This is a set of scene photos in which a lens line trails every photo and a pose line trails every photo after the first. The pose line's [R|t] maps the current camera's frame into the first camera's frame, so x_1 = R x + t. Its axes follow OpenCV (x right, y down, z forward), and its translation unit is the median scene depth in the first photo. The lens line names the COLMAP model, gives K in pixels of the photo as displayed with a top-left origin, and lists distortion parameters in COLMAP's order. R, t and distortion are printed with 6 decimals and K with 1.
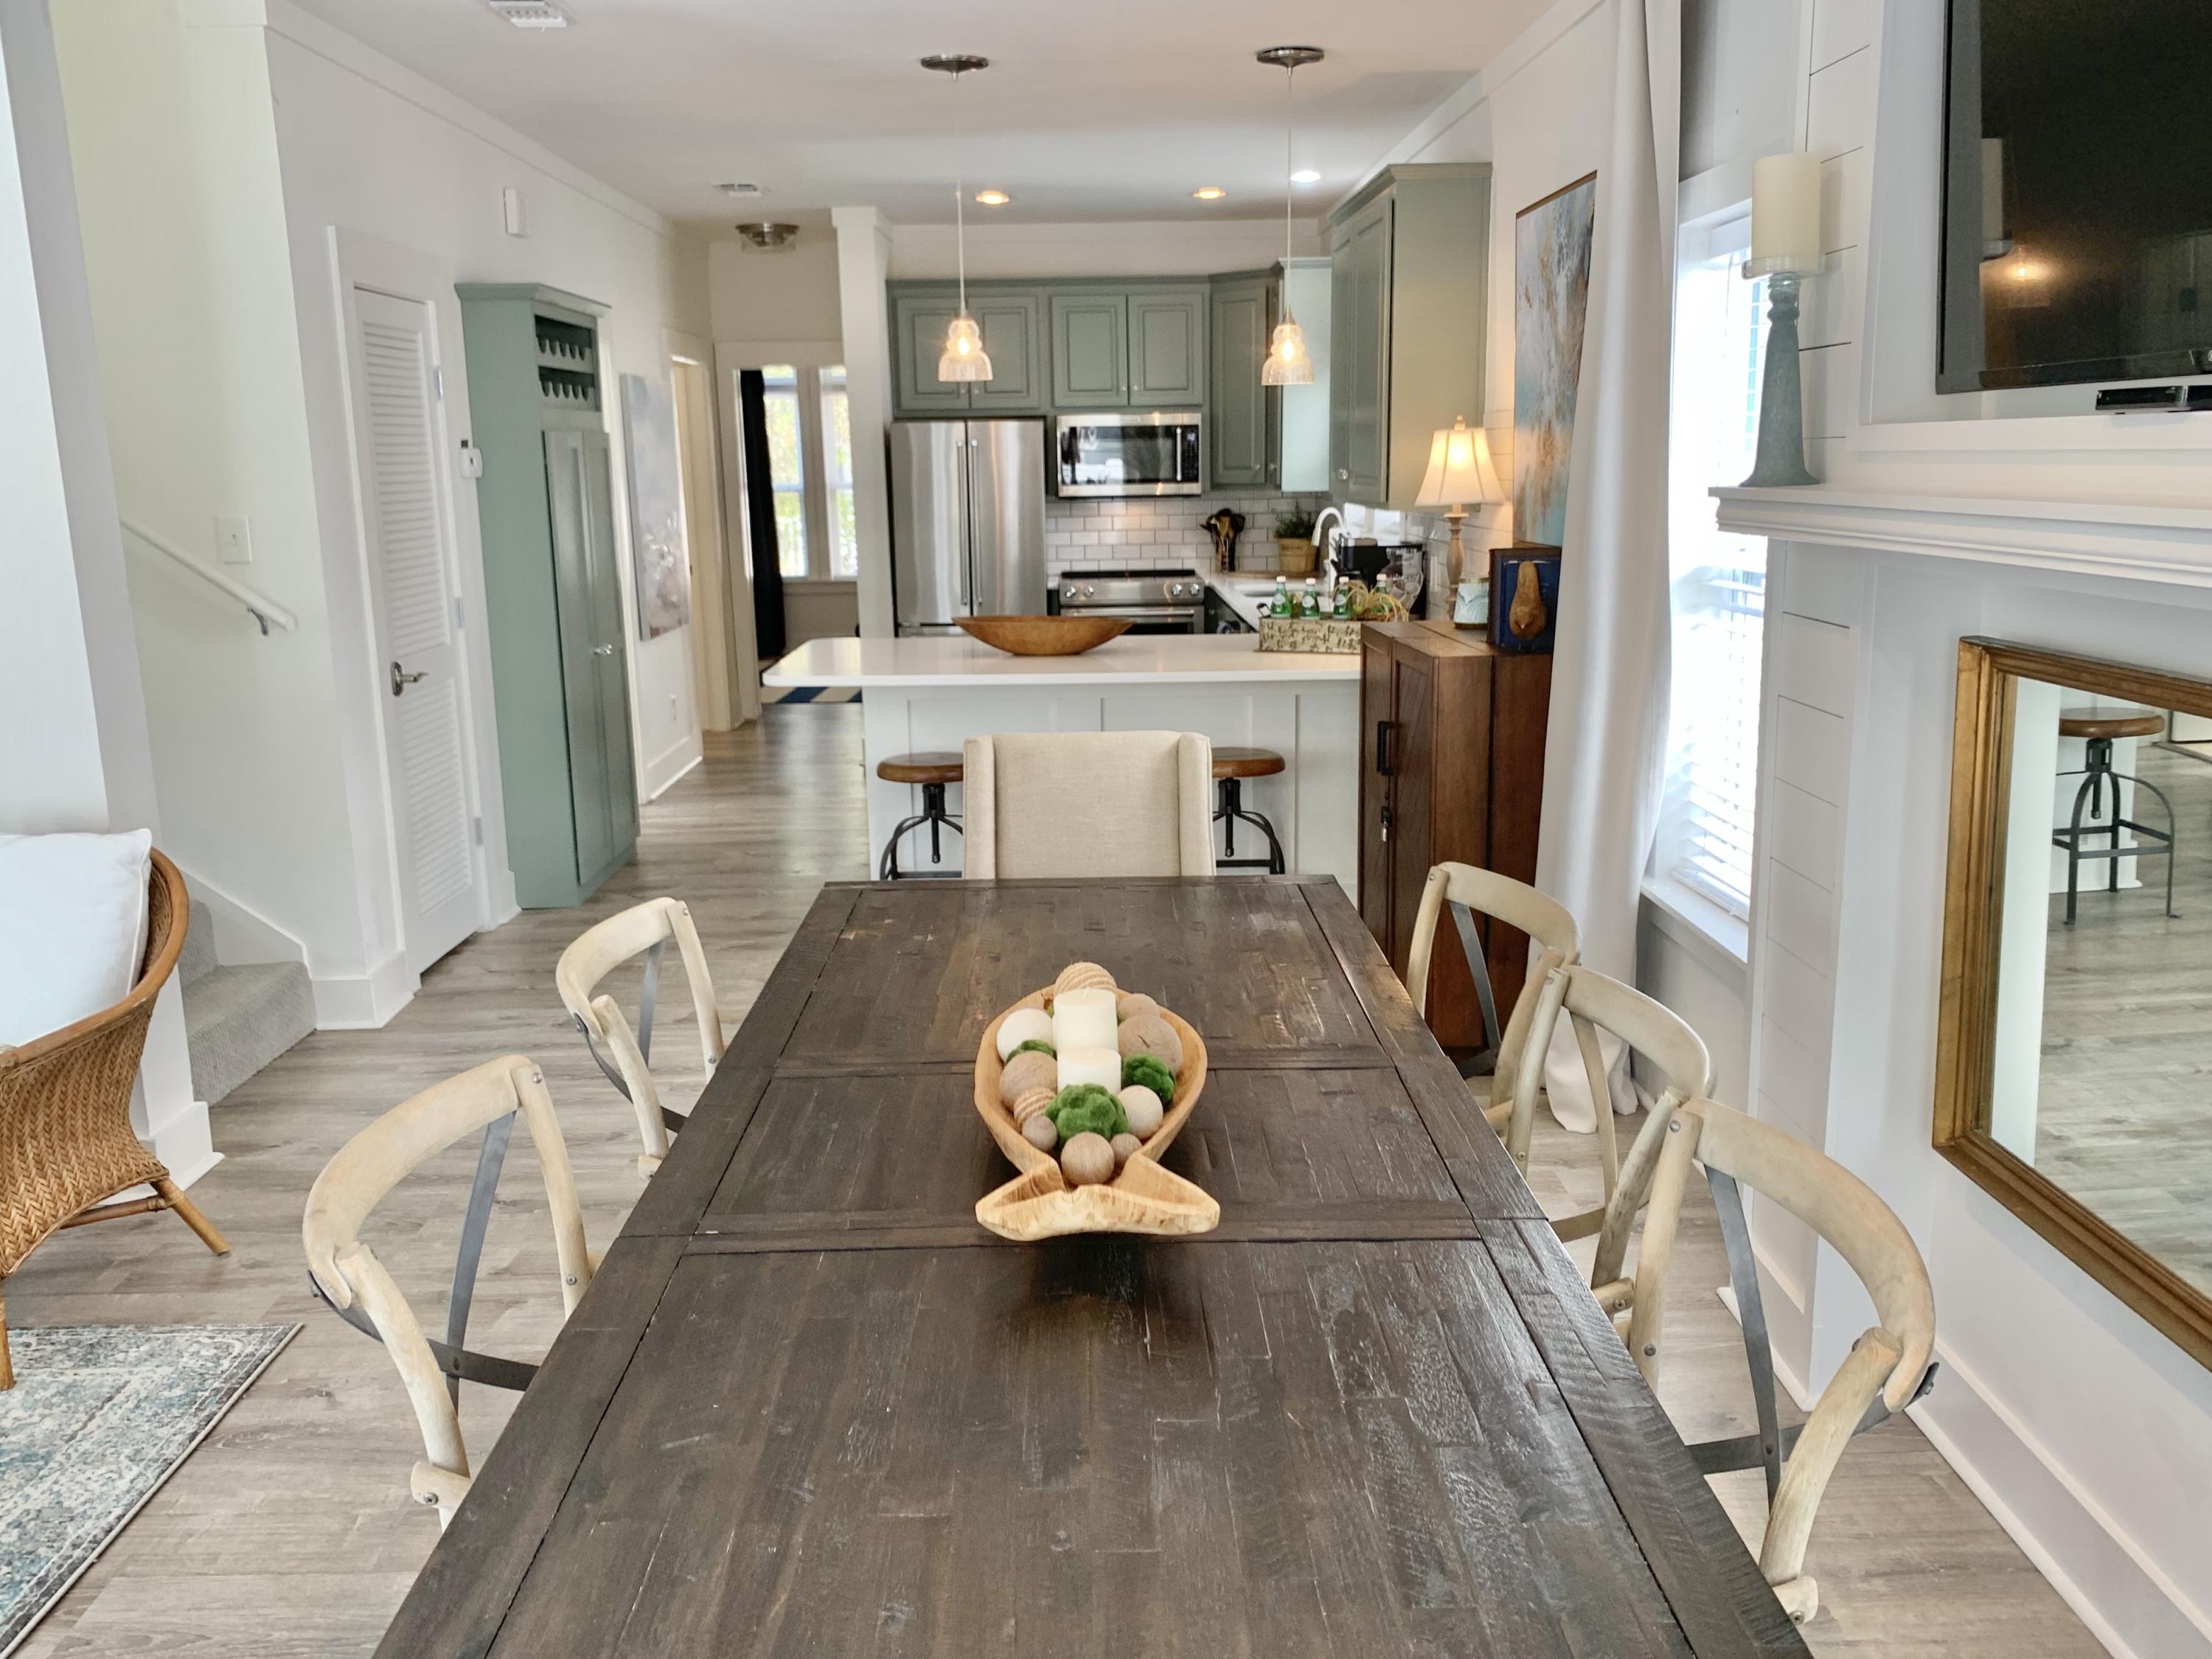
lens RADIAL K [[1701.0, 0, 1107.1], [0, 1701.0, 841.6], [0, 0, 1]] dist [0.035766, -0.042017]
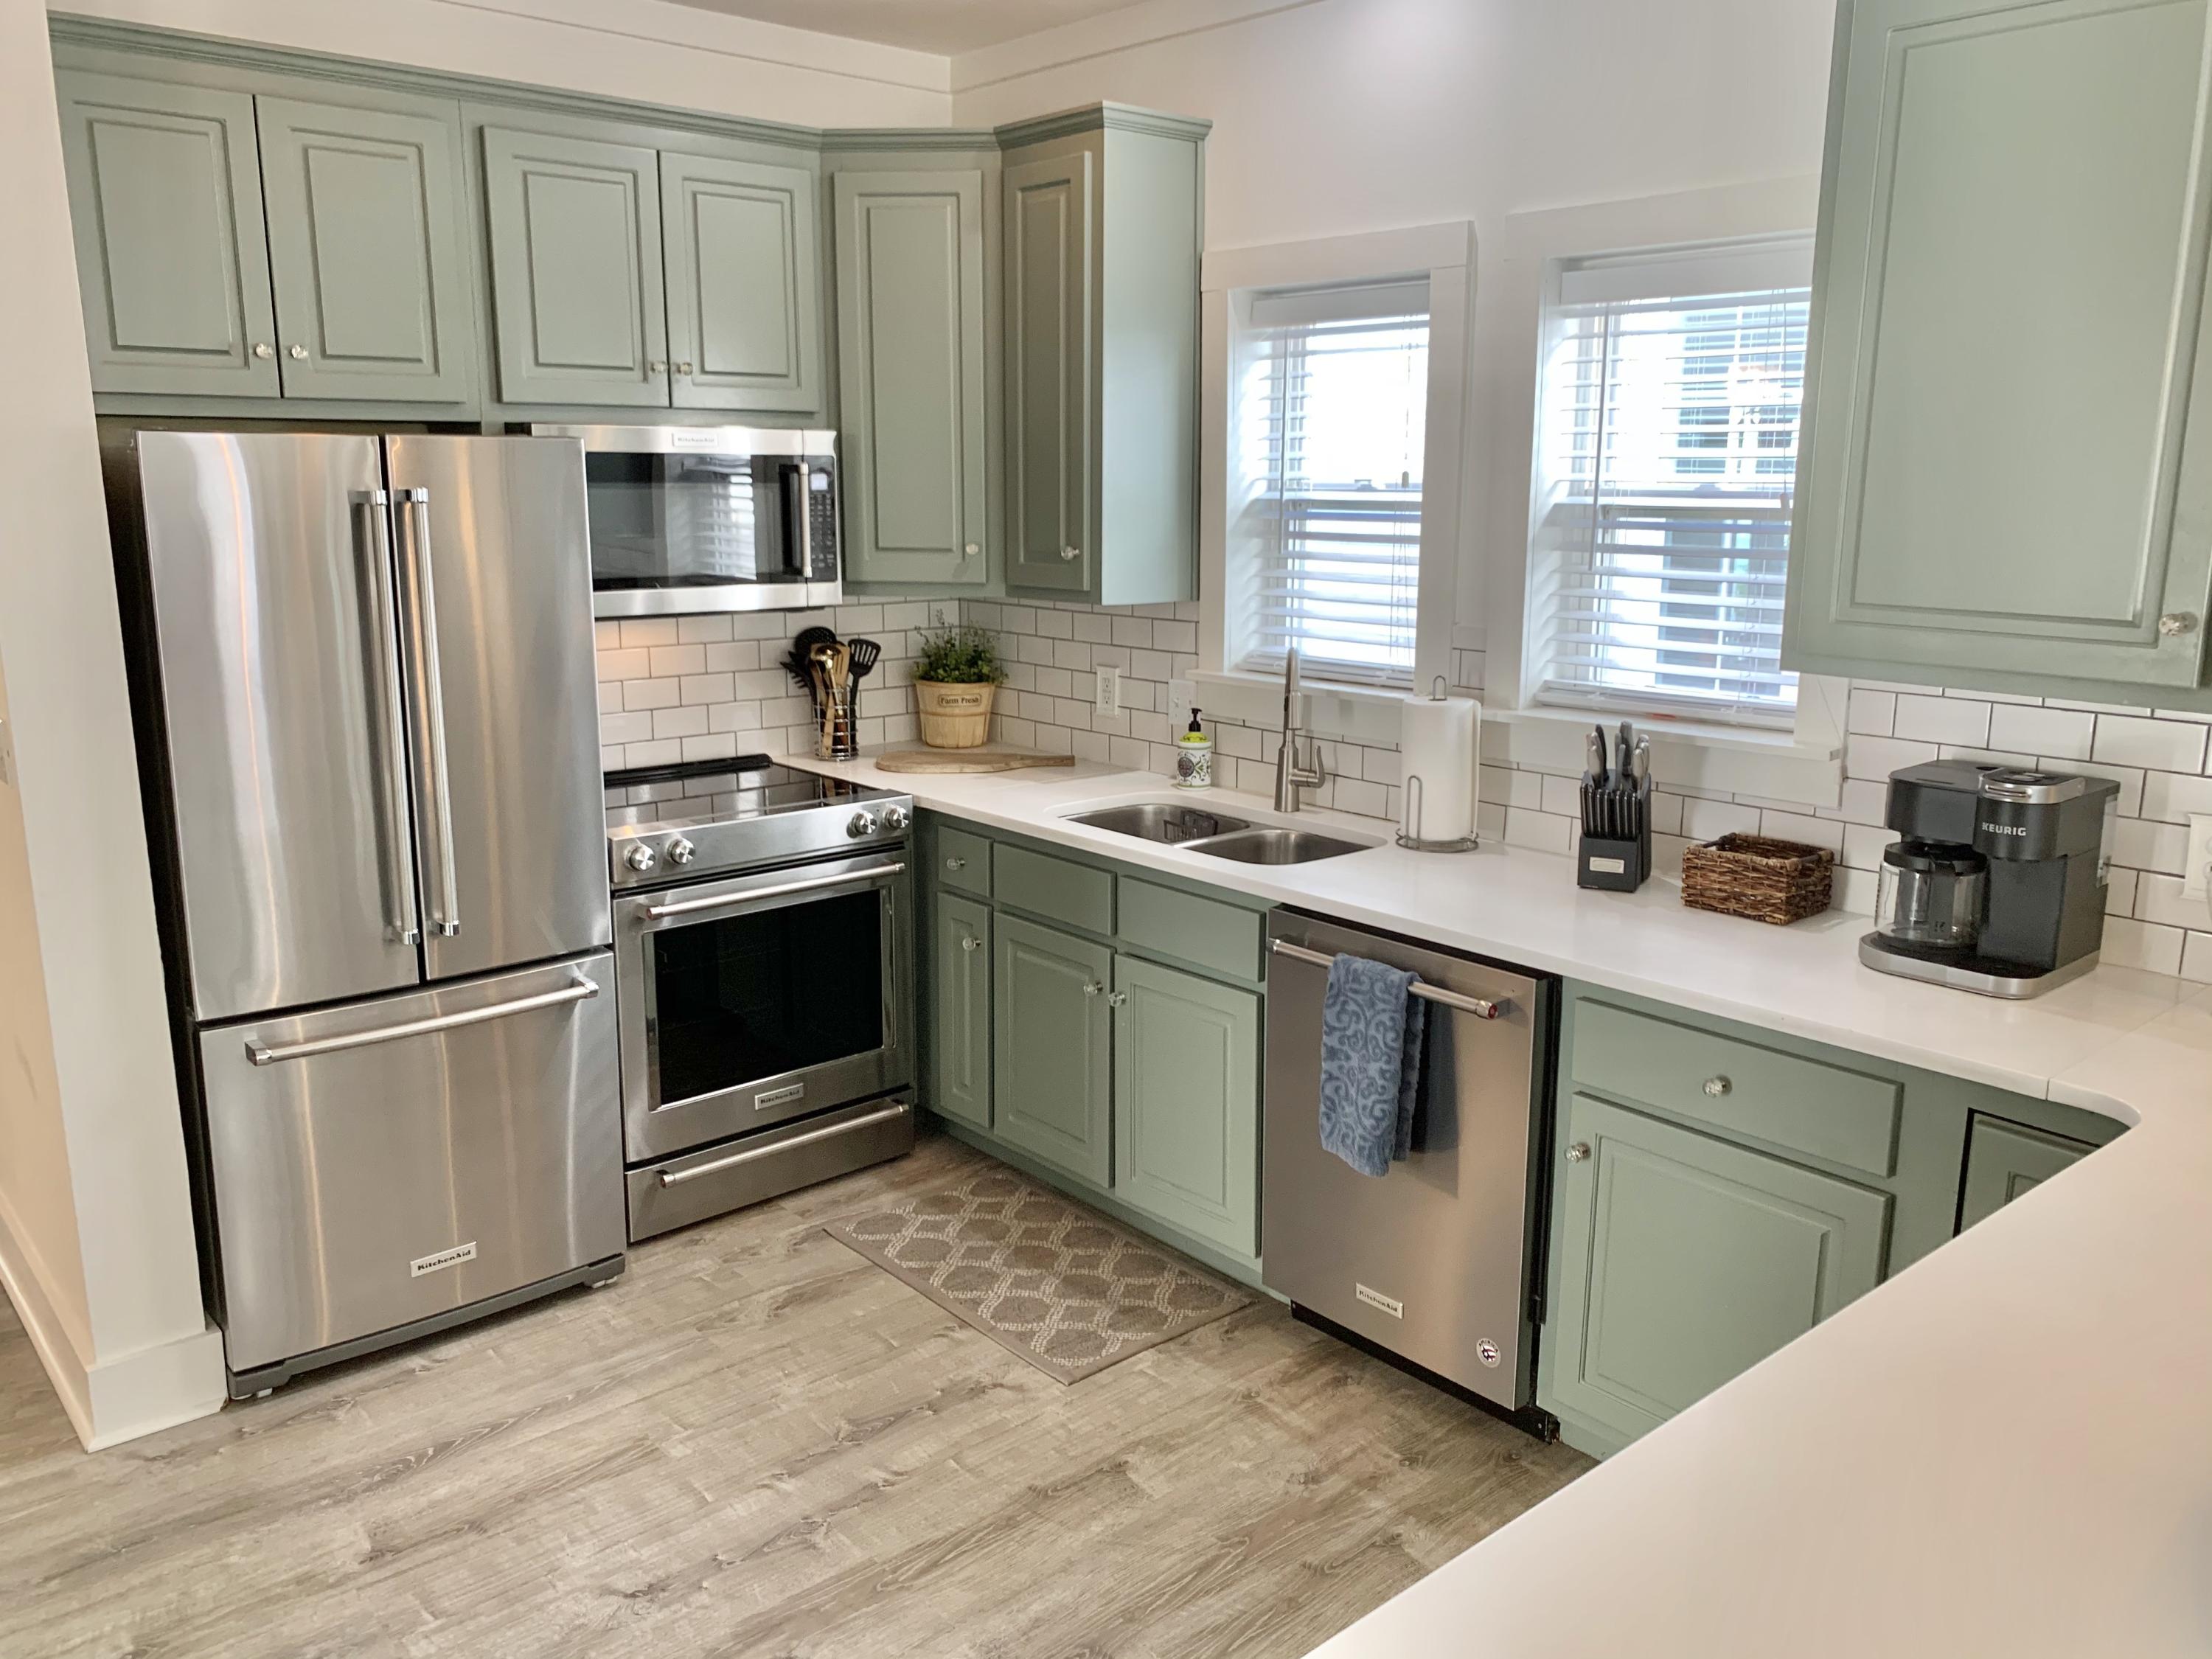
lens RADIAL K [[1701.0, 0, 1106.6], [0, 1701.0, 816.9], [0, 0, 1]] dist [0.035766, -0.042017]
pose [[0.769789, -0.108659, 0.628982, -0.188557], [0.125757, 0.991908, 0.017446, -0.147945], [-0.625788, 0.065669, 0.777224, 0.607363]]
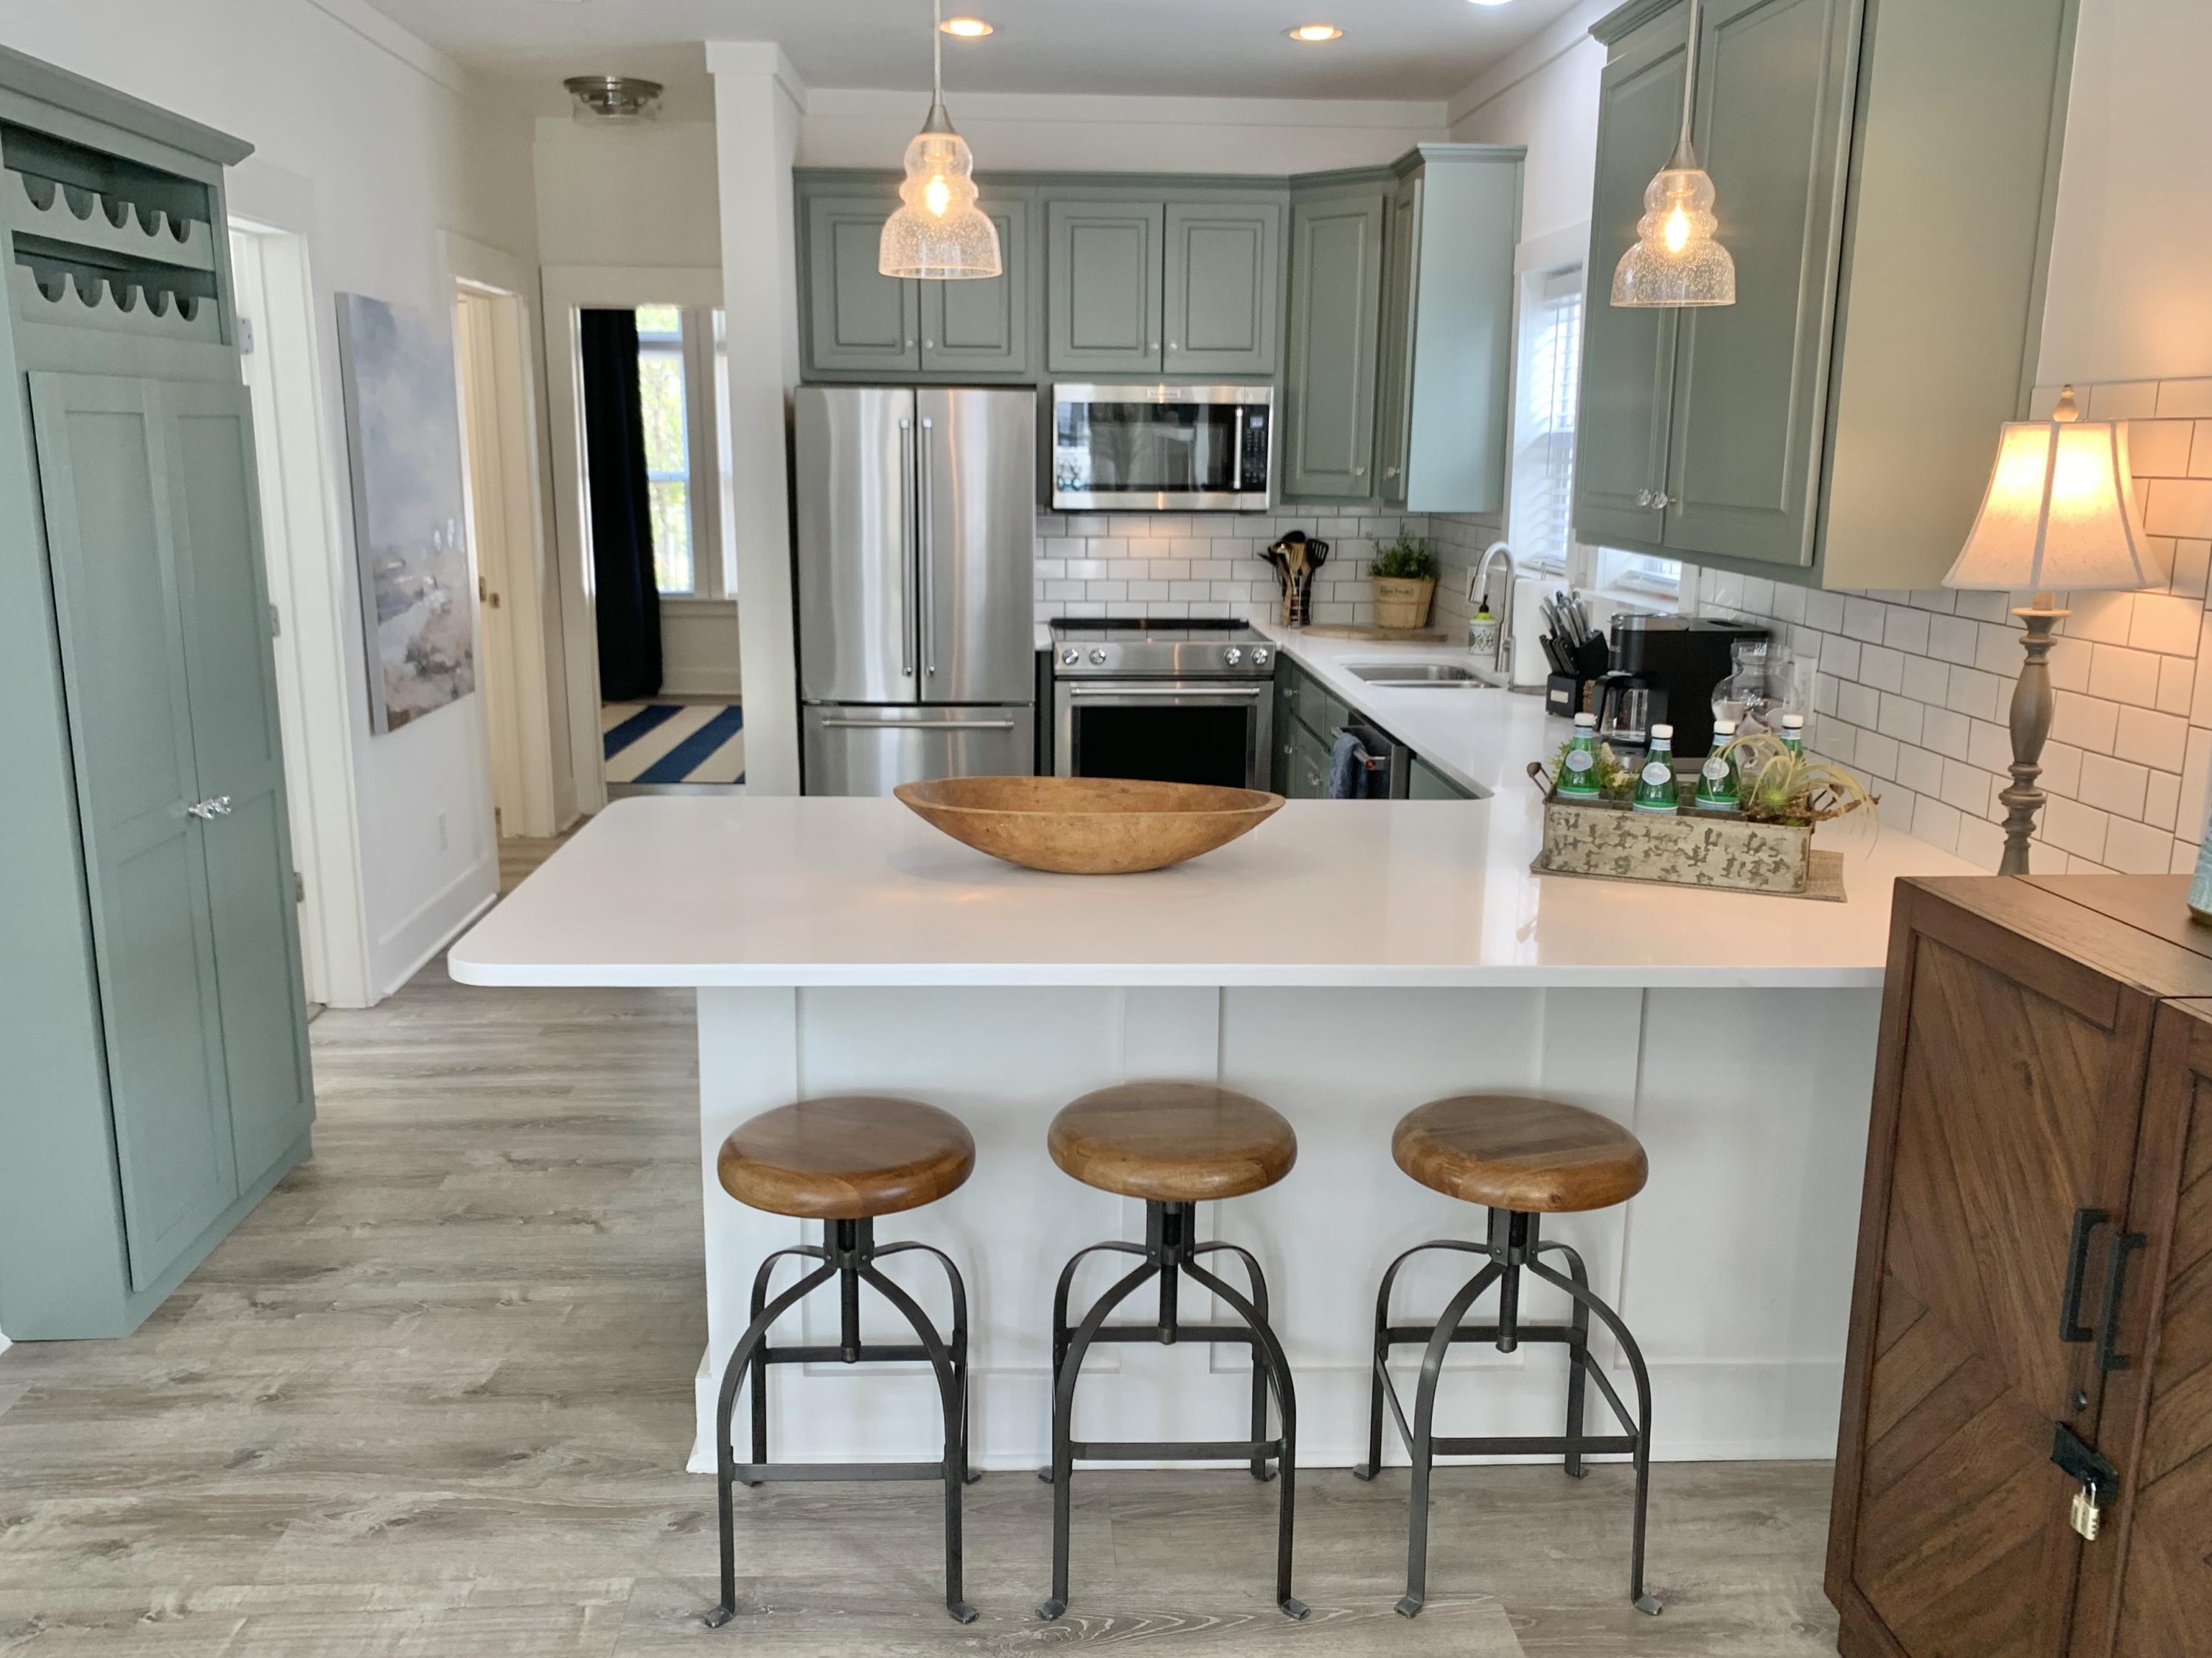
lens RADIAL K [[1763.2, 0, 1083.2], [0, 1763.2, 828.0], [0, 0, 1]] dist [0.027506, -0.049334]
pose [[0.999415, 0.019149, 0.028319, -0.033839], [-0.018925, 0.999787, -0.008180, -0.075209], [-0.028470, 0.007639, 0.999565, 0.326516]]
